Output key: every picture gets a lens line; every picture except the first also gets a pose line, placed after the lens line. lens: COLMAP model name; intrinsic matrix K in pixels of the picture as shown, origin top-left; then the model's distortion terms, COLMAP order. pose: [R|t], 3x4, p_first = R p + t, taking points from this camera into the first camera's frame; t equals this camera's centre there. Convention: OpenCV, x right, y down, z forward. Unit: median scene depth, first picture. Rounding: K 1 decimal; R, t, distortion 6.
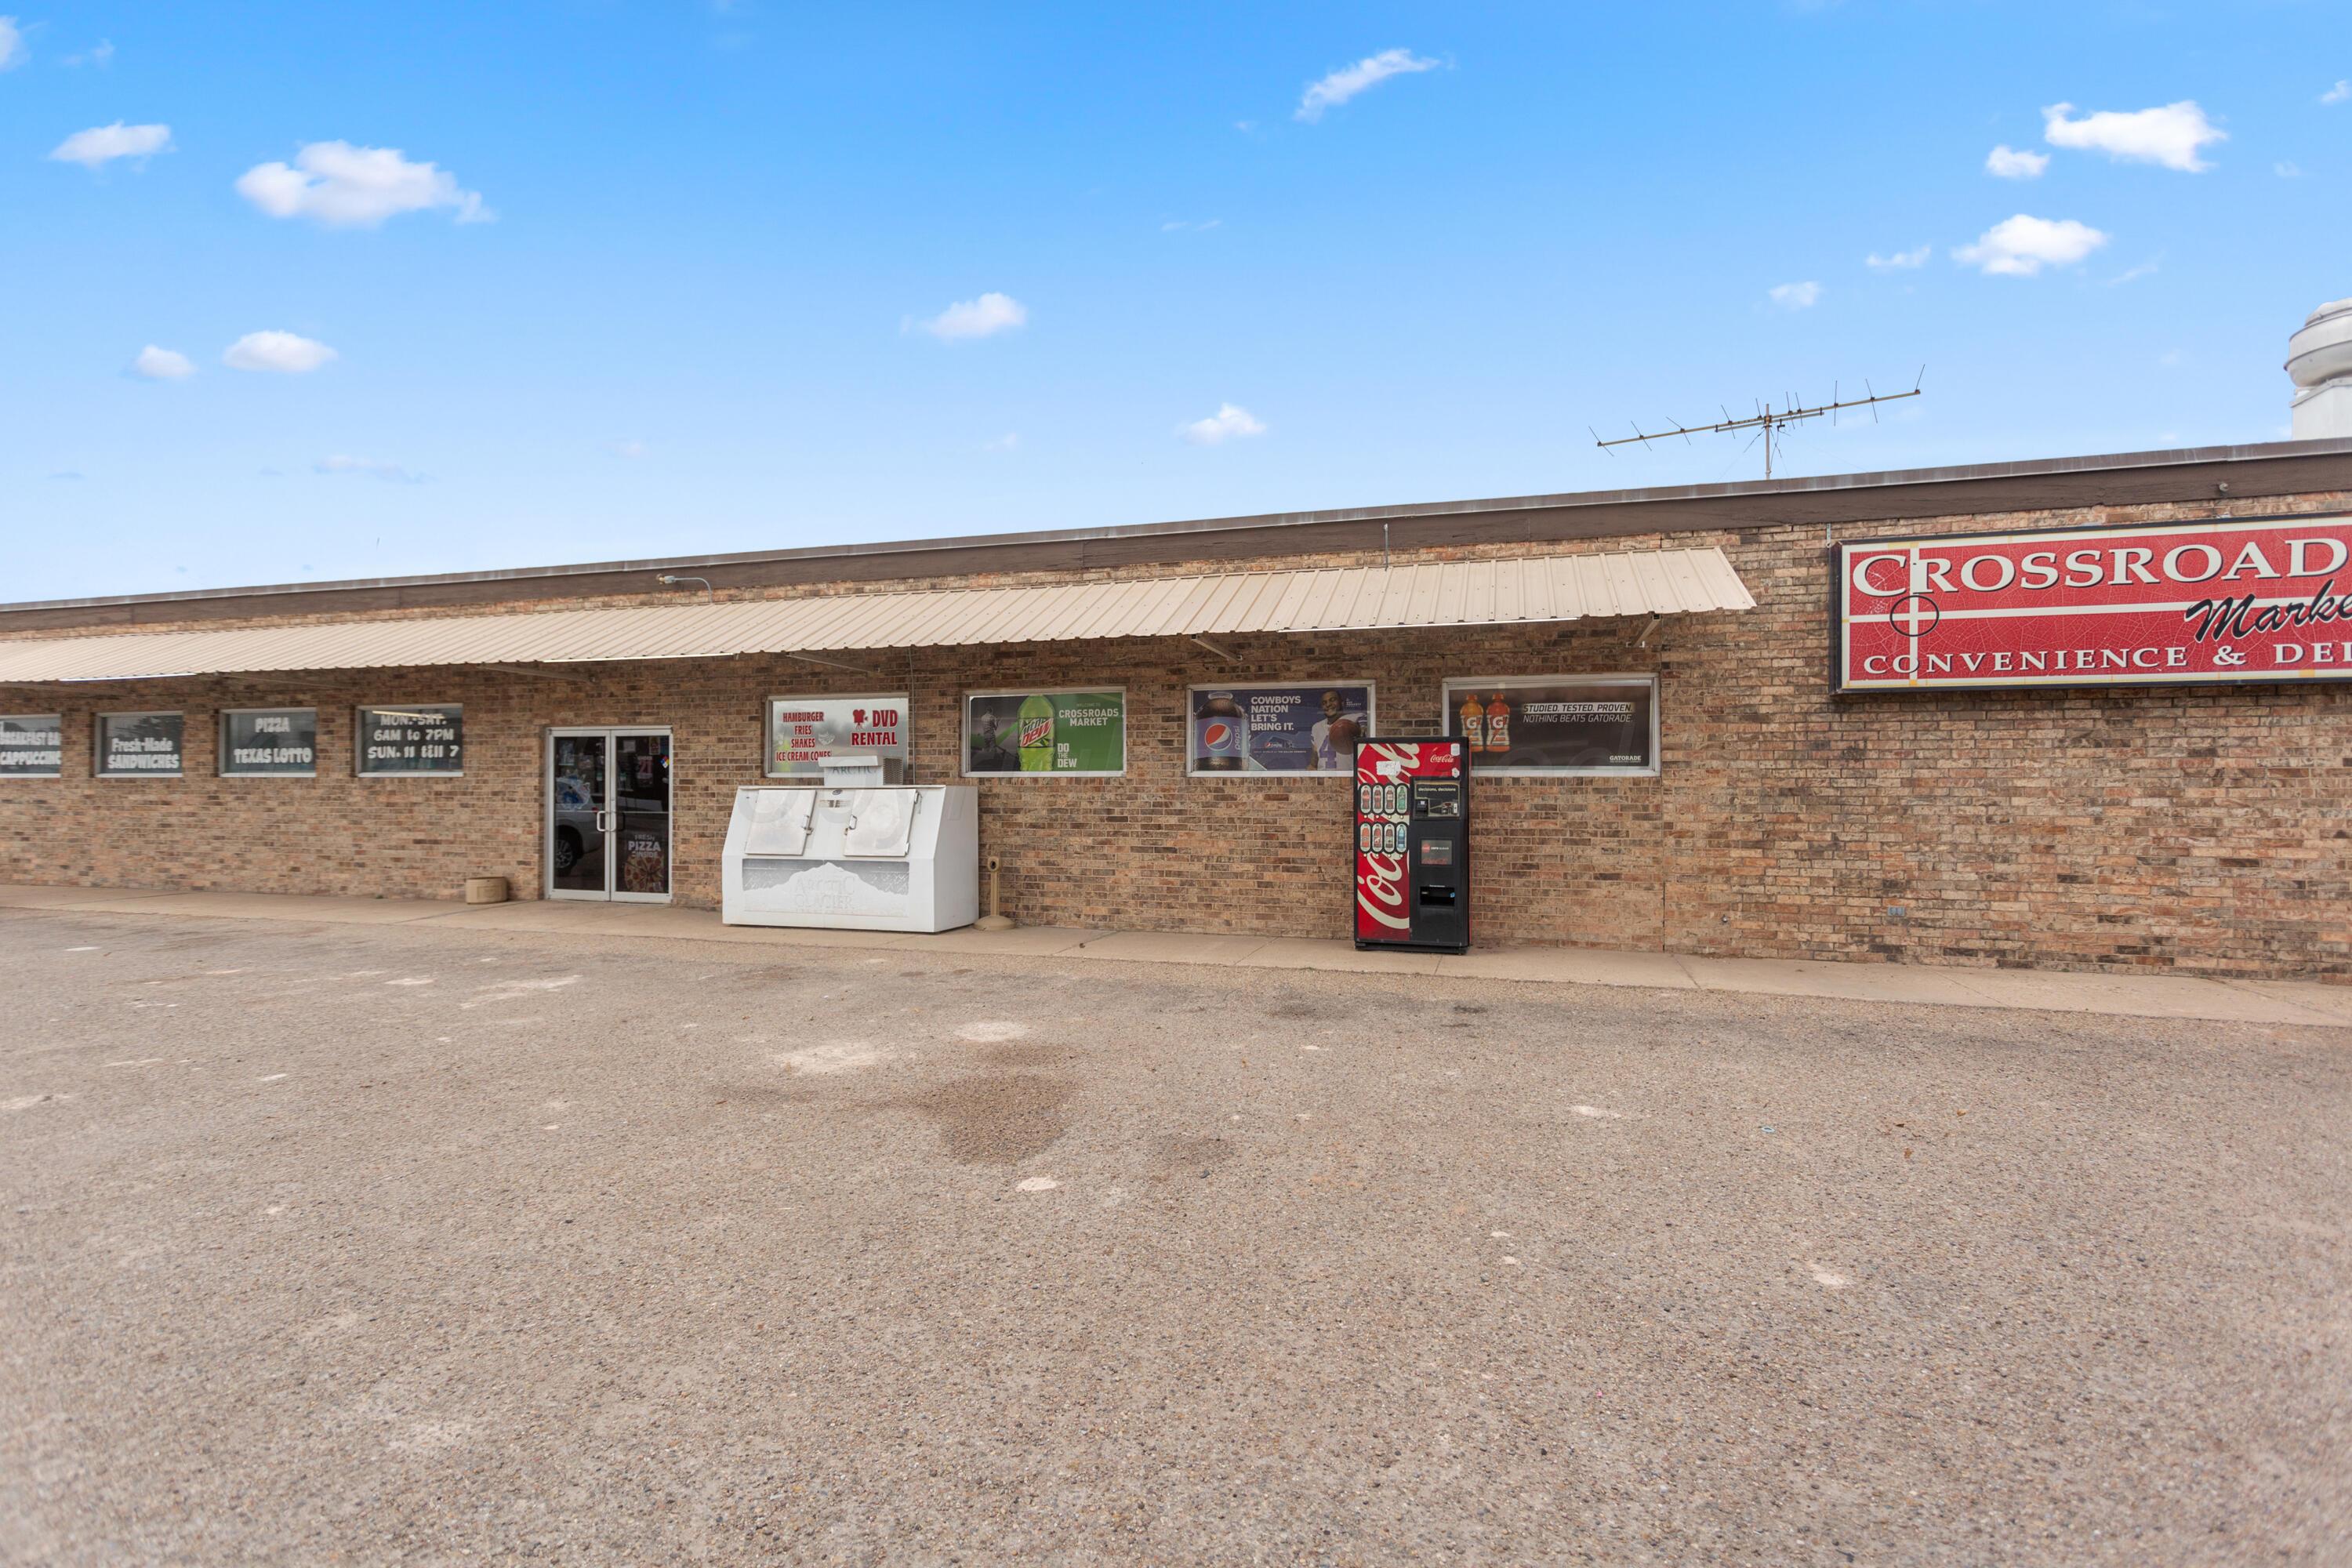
lens RADIAL K [[1098.6, 0, 1171.5], [0, 1098.6, 831.1], [0, 0, 1]] dist [0.004224, 0.000909]
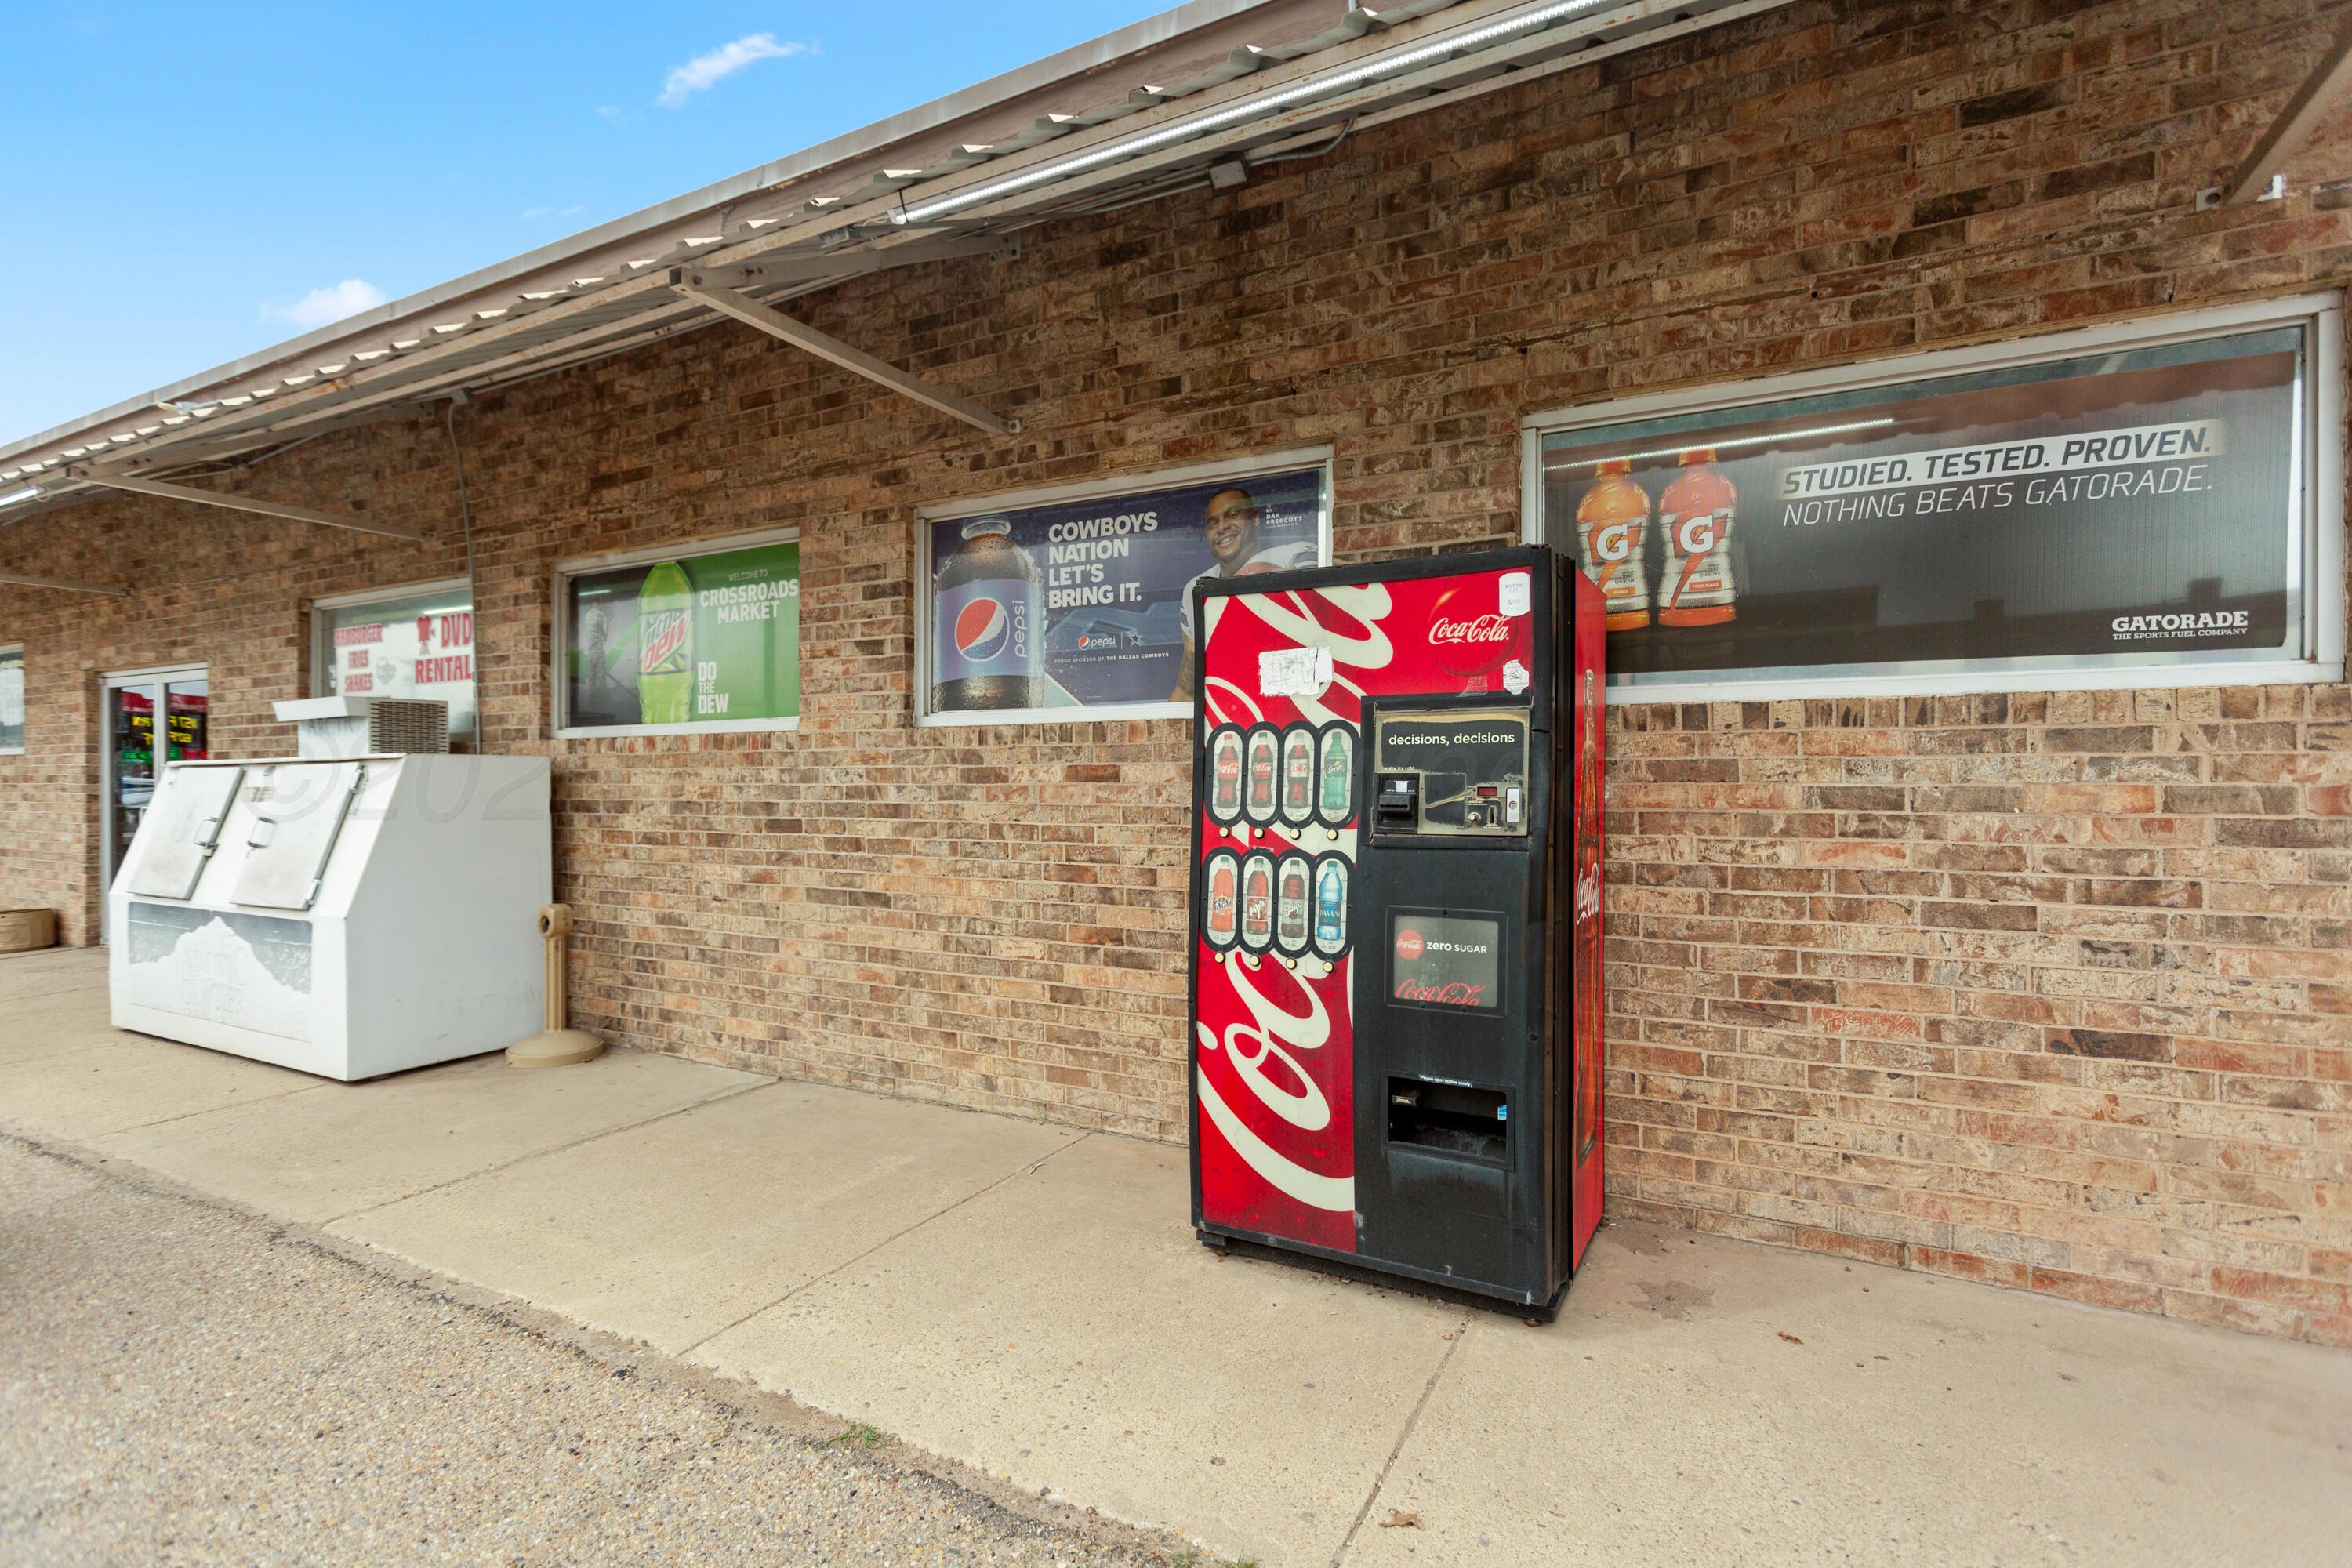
lens RADIAL K [[1098.6, 0, 1171.5], [0, 1098.6, 831.1], [0, 0, 1]] dist [0.004224, 0.000909]
pose [[0.980735, 0.001831, -0.195336, 0.199640], [0.001377, 0.999866, 0.016286, -0.016583], [0.195340, -0.016241, 0.980601, 0.622680]]
